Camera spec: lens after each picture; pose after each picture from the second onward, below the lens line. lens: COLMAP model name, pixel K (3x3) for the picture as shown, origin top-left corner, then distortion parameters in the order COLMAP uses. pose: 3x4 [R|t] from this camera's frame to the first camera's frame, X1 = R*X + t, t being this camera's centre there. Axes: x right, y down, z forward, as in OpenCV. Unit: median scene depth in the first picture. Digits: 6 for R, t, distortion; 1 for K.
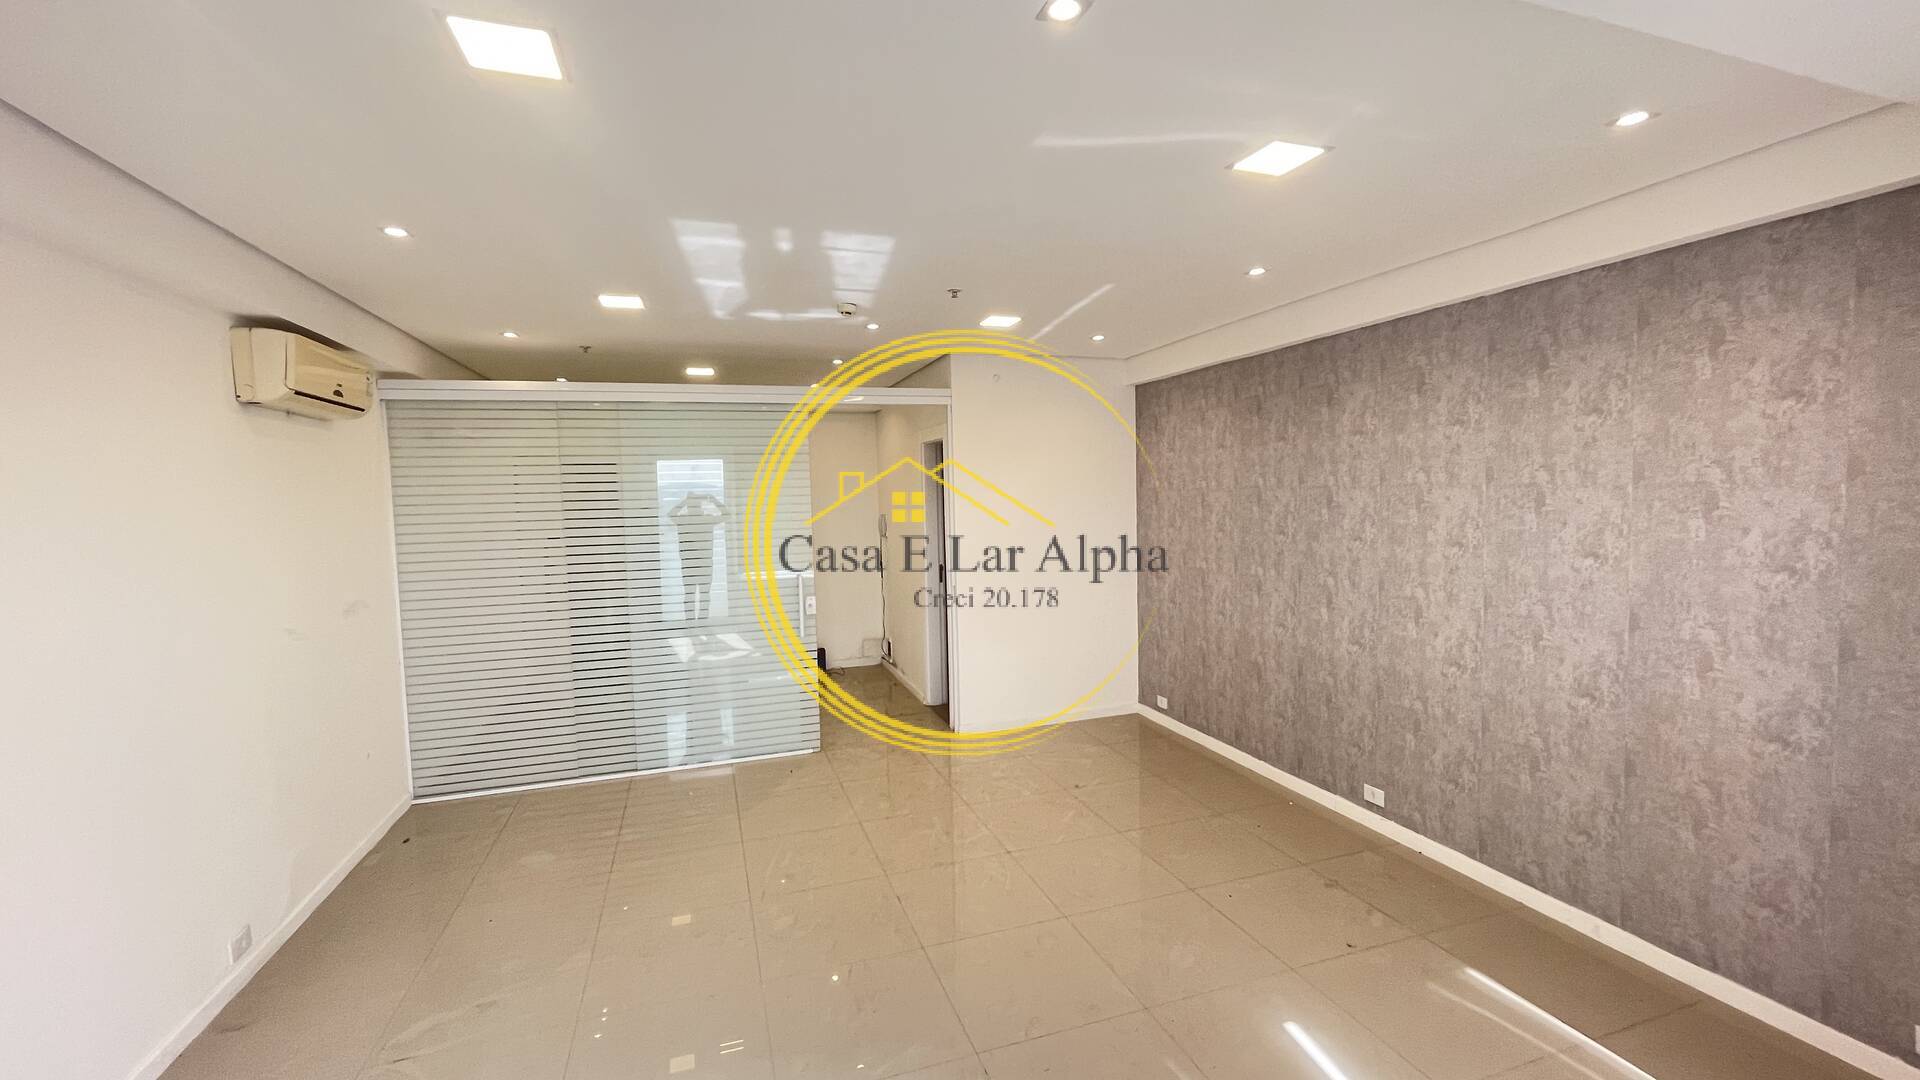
lens RADIAL K [[777.9, 0, 960.0], [0, 777.9, 540.0], [0, 0, 1]] dist [0.000577, 0.000434]
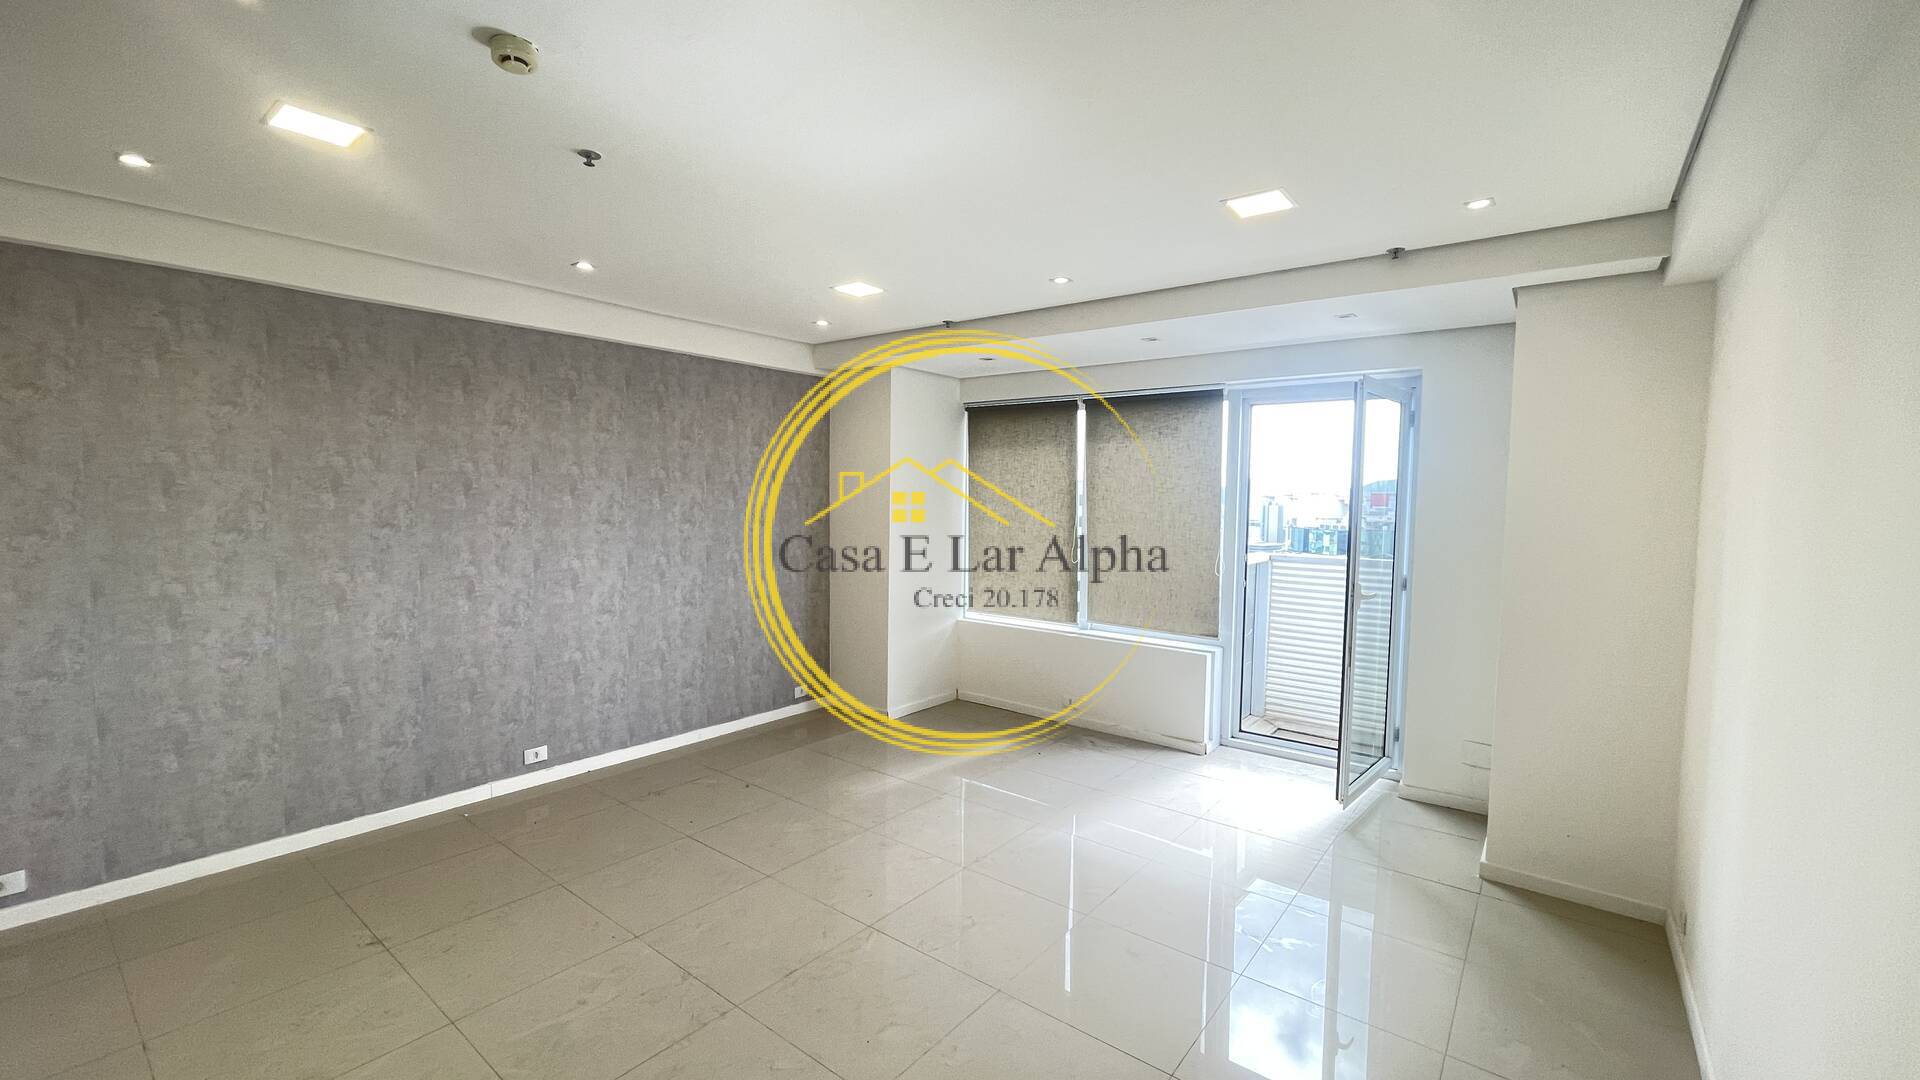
lens RADIAL K [[775.3, 0, 960.0], [0, 775.3, 540.0], [0, 0, 1]] dist [0.003042, -0.003691]
pose [[-0.552495, -0.039028, 0.832602, -0.800393], [0.045361, 0.996015, 0.076788, -0.037769], [-0.832281, 0.080193, -0.548523, 1.221395]]
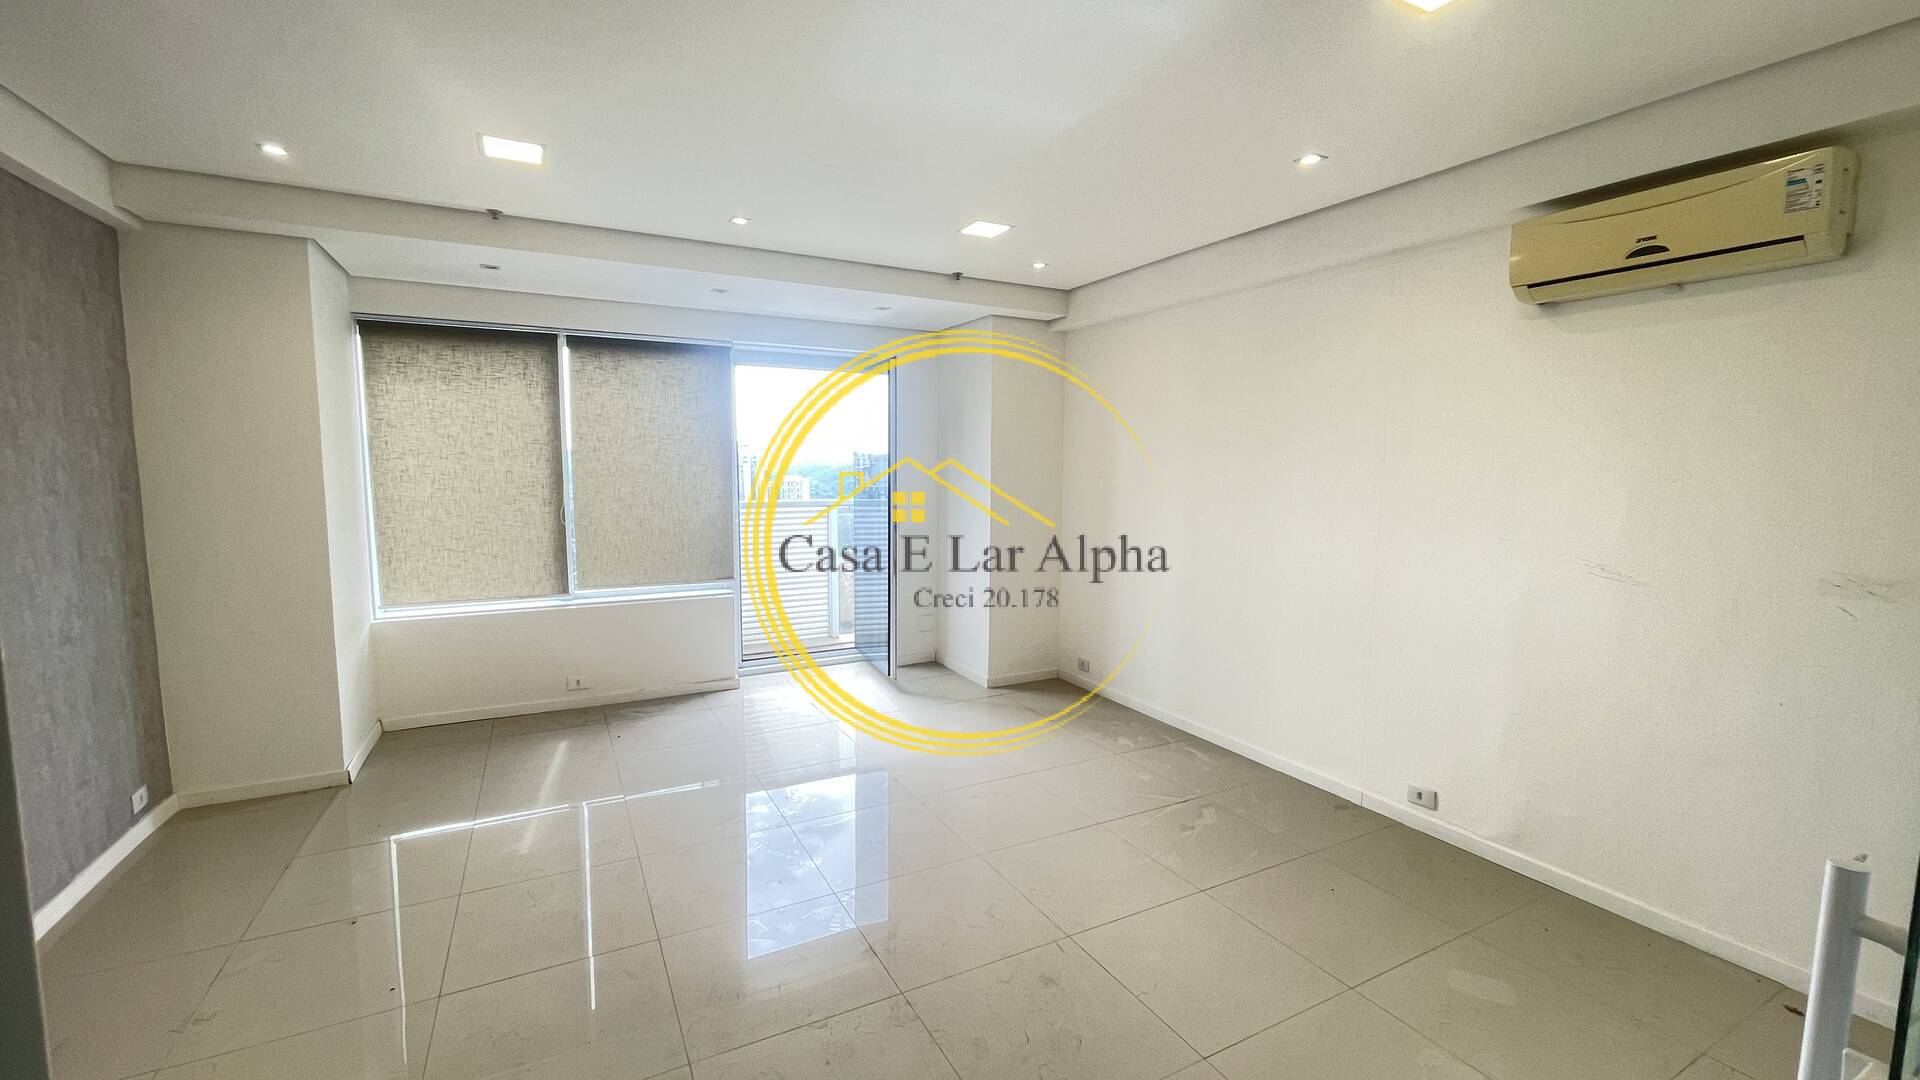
lens RADIAL K [[775.3, 0, 960.0], [0, 775.3, 540.0], [0, 0, 1]] dist [0.003042, -0.003691]
pose [[-0.985390, 0.029795, -0.167687, -0.046787], [0.002660, 0.987151, 0.159767, -0.049860], [0.170292, 0.156986, -0.972808, 1.633710]]
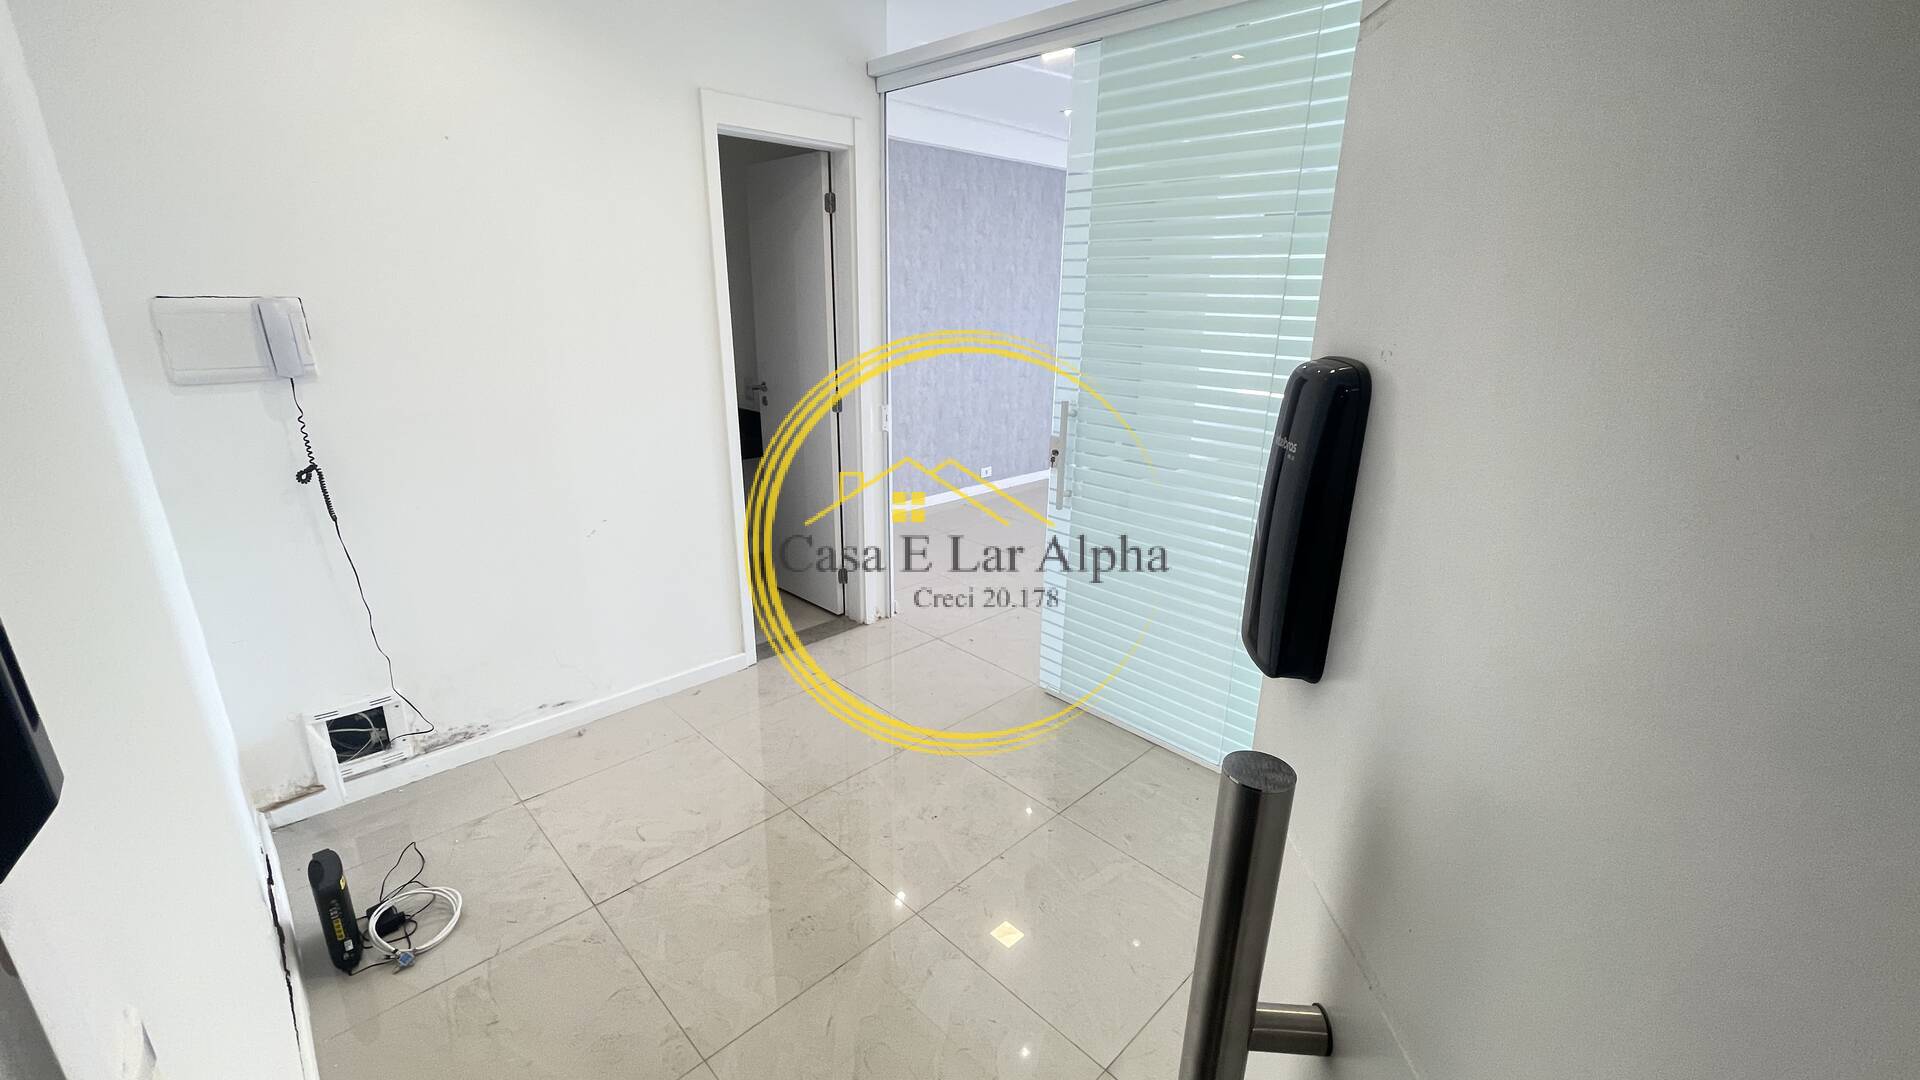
lens RADIAL K [[790.2, 0, 969.7], [0, 790.2, 558.6], [0, 0, 1]] dist [-0.001224, -0.000010]
pose [[-0.432268, -0.292906, 0.852849, -1.052370], [0.038093, 0.939000, 0.341802, -0.081385], [-0.900940, 0.180238, -0.394741, 1.951106]]
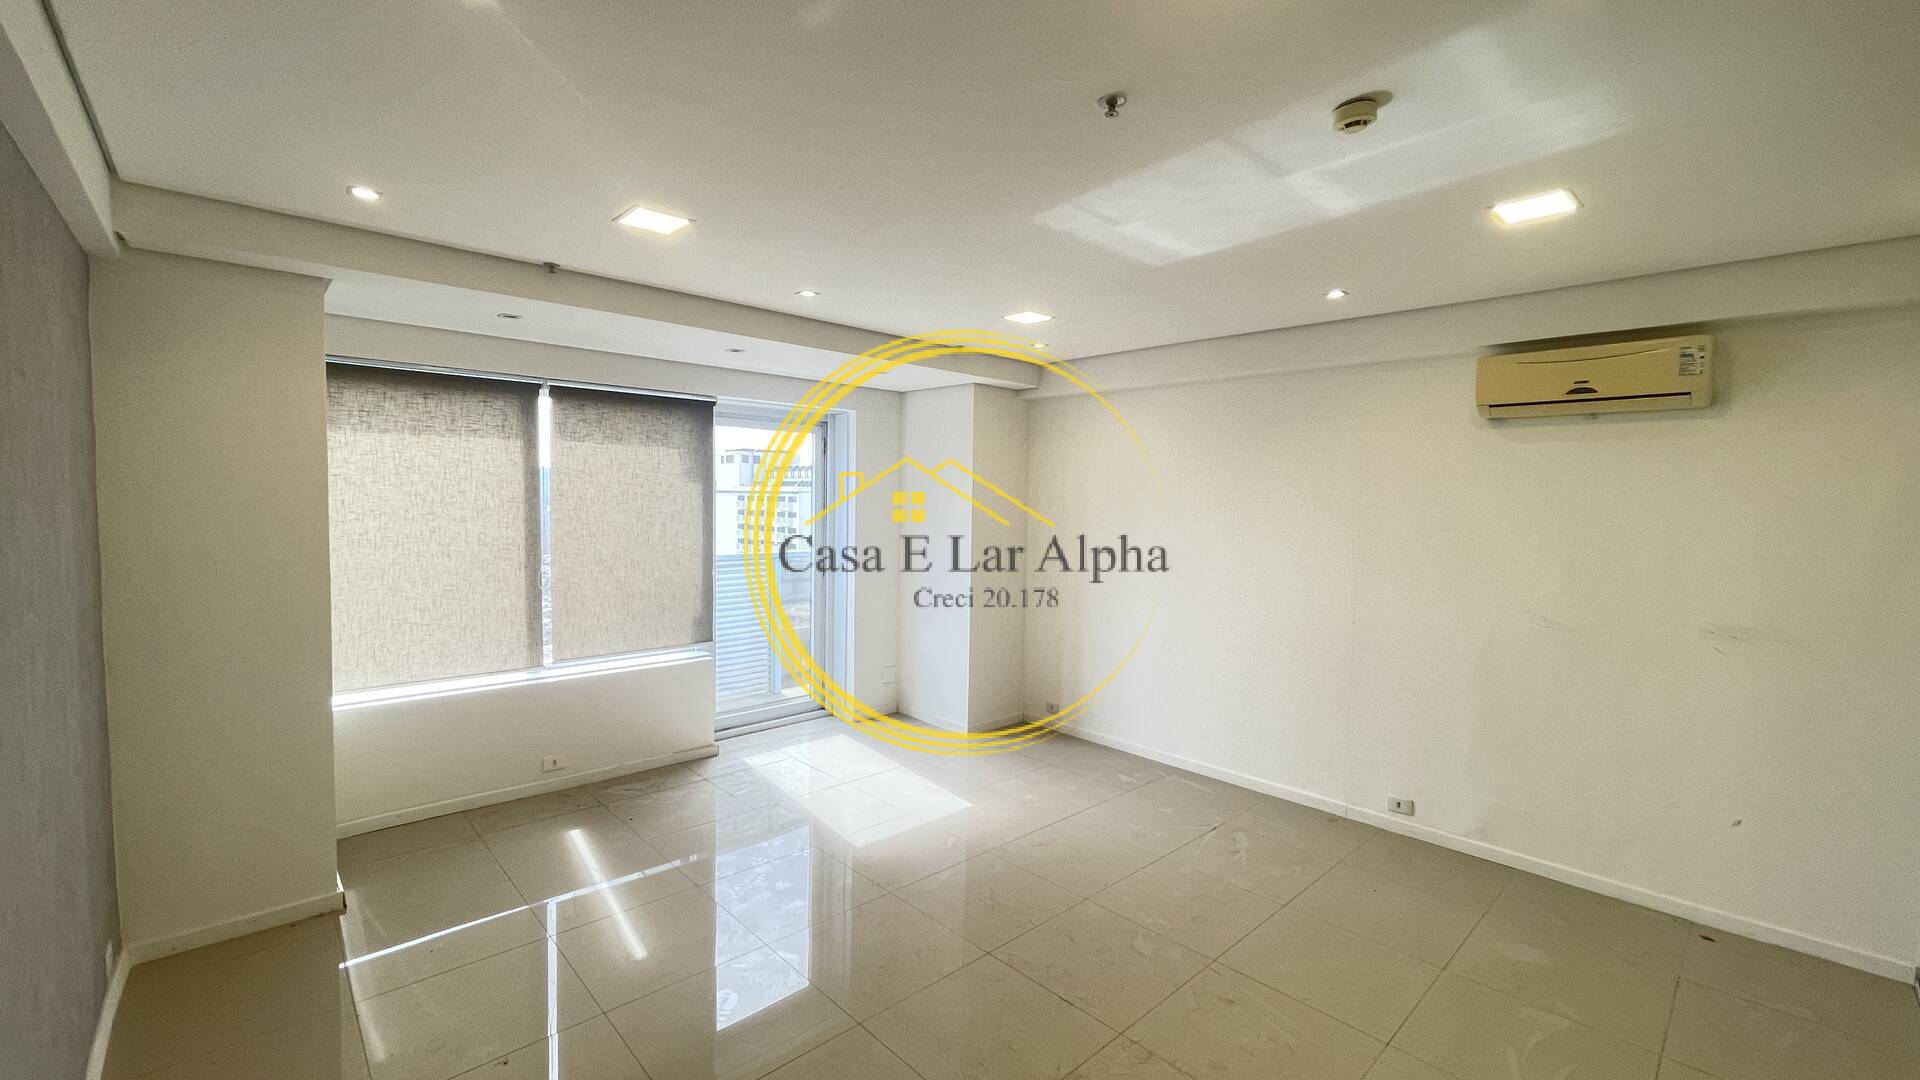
lens RADIAL K [[775.3, 0, 960.0], [0, 775.3, 540.0], [0, 0, 1]] dist [0.003042, -0.003691]
pose [[-0.906145, 0.027004, -0.422105, 0.337870], [-0.025050, 0.992782, 0.117289, -0.104940], [0.422225, 0.116854, -0.898928, 1.577073]]
